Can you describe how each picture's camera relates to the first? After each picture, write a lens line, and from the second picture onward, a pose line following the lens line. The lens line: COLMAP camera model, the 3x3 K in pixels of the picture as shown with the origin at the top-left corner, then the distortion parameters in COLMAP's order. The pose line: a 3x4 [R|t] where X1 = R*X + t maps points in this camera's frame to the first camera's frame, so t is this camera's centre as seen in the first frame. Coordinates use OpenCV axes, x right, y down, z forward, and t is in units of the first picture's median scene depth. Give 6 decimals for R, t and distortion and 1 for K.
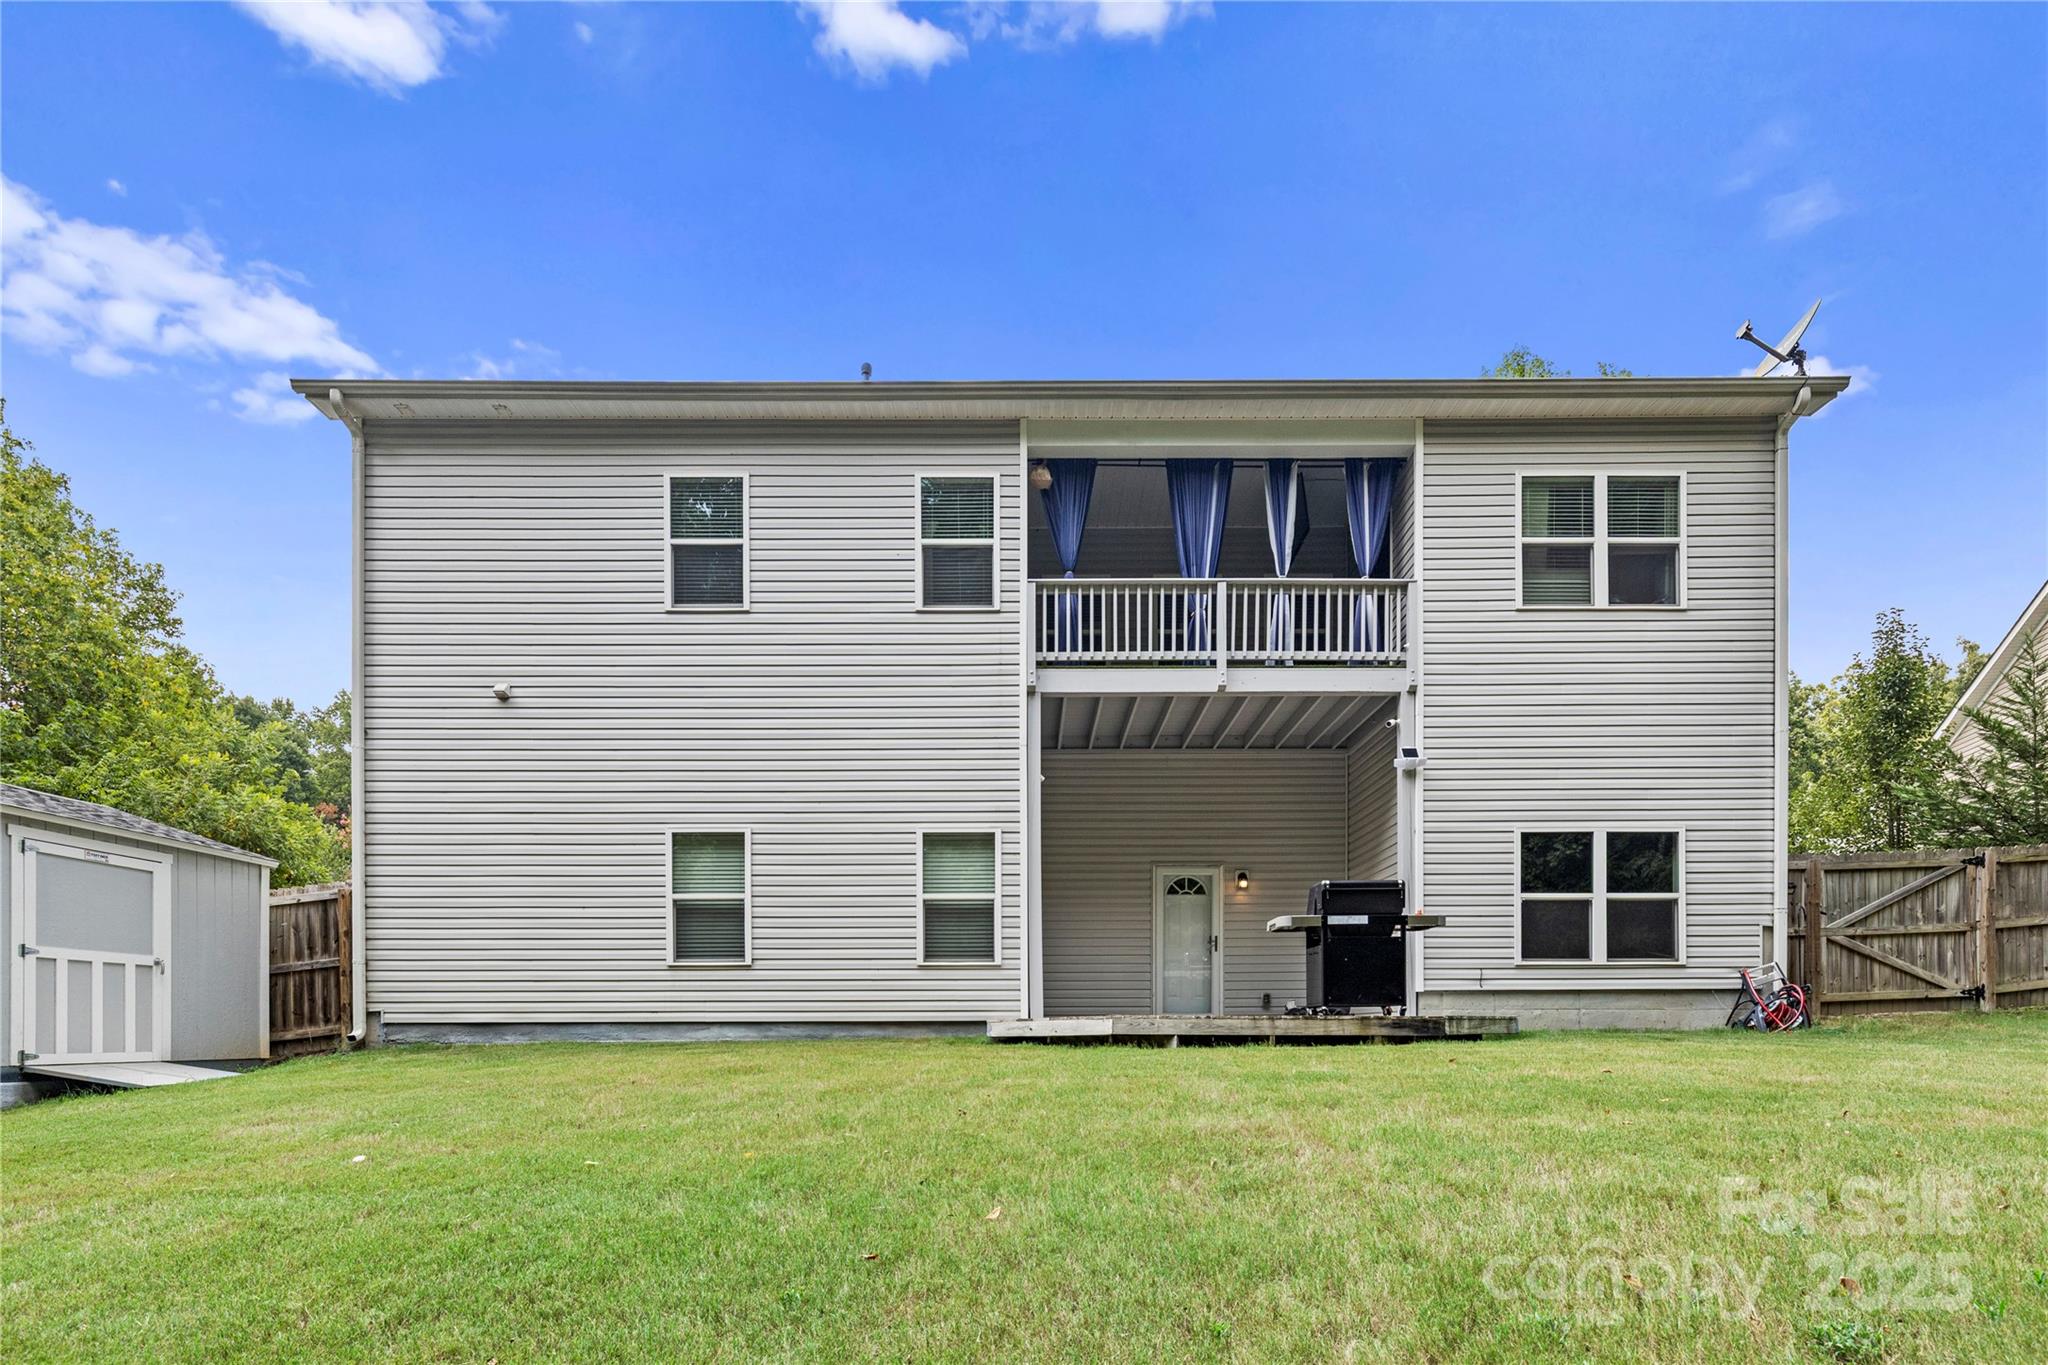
lens RADIAL K [[963.0, 0, 1024.0], [0, 963.0, 682.5], [0, 0, 1]] dist [0.001453, -0.000077]
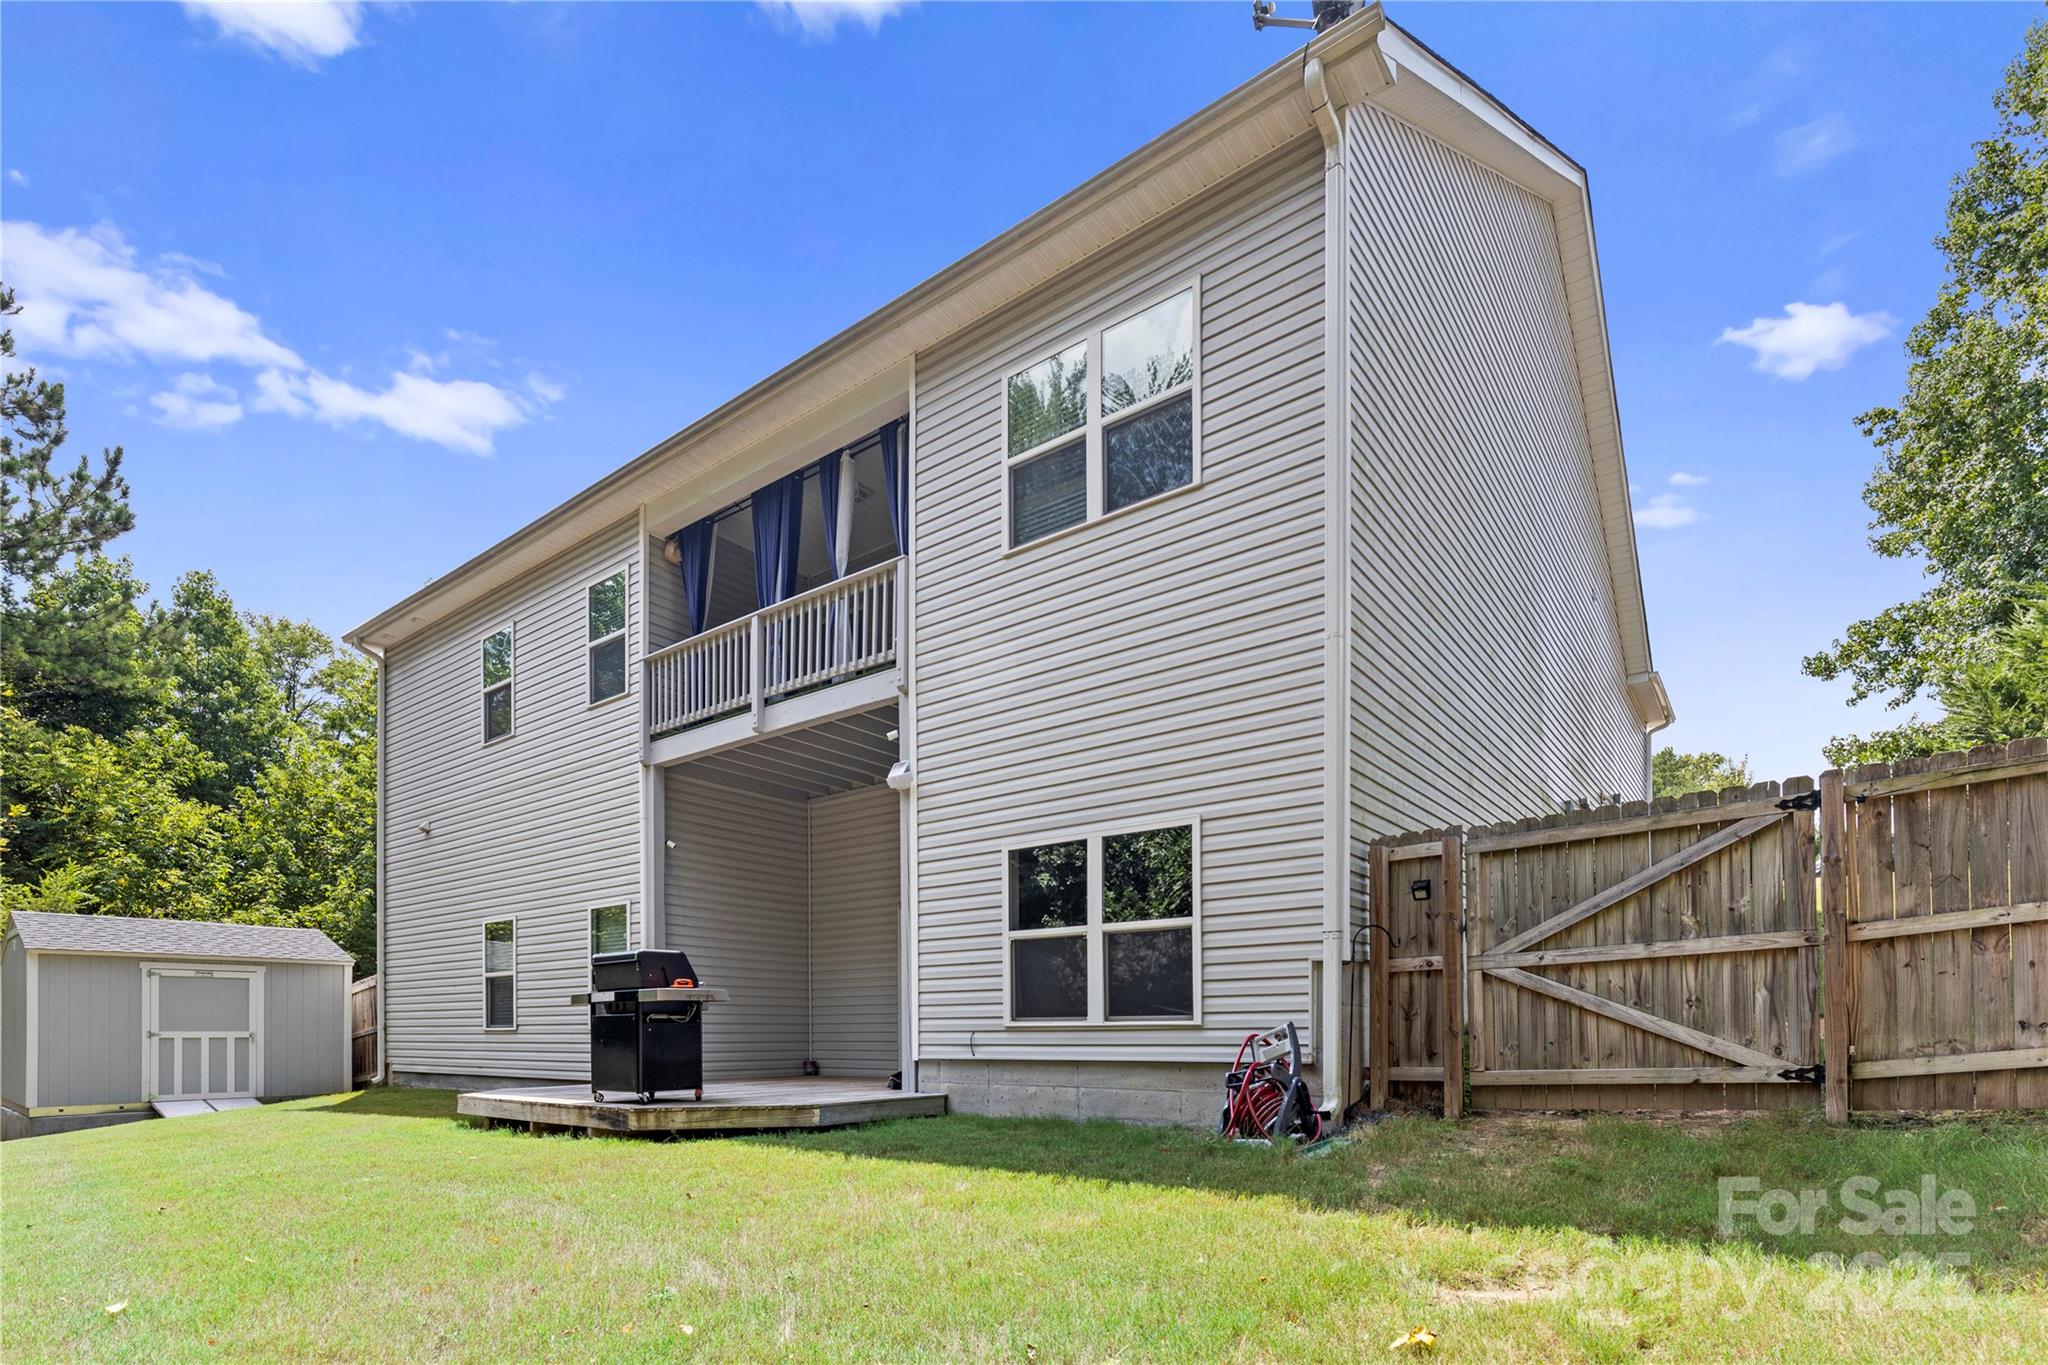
lens RADIAL K [[963.0, 0, 1024.0], [0, 963.0, 682.5], [0, 0, 1]] dist [0.001453, -0.000077]
pose [[0.793766, -0.208710, -0.571293, 0.988315], [0.211208, 0.975416, -0.062891, 0.076413], [0.570374, -0.070741, 0.818333, 0.393604]]
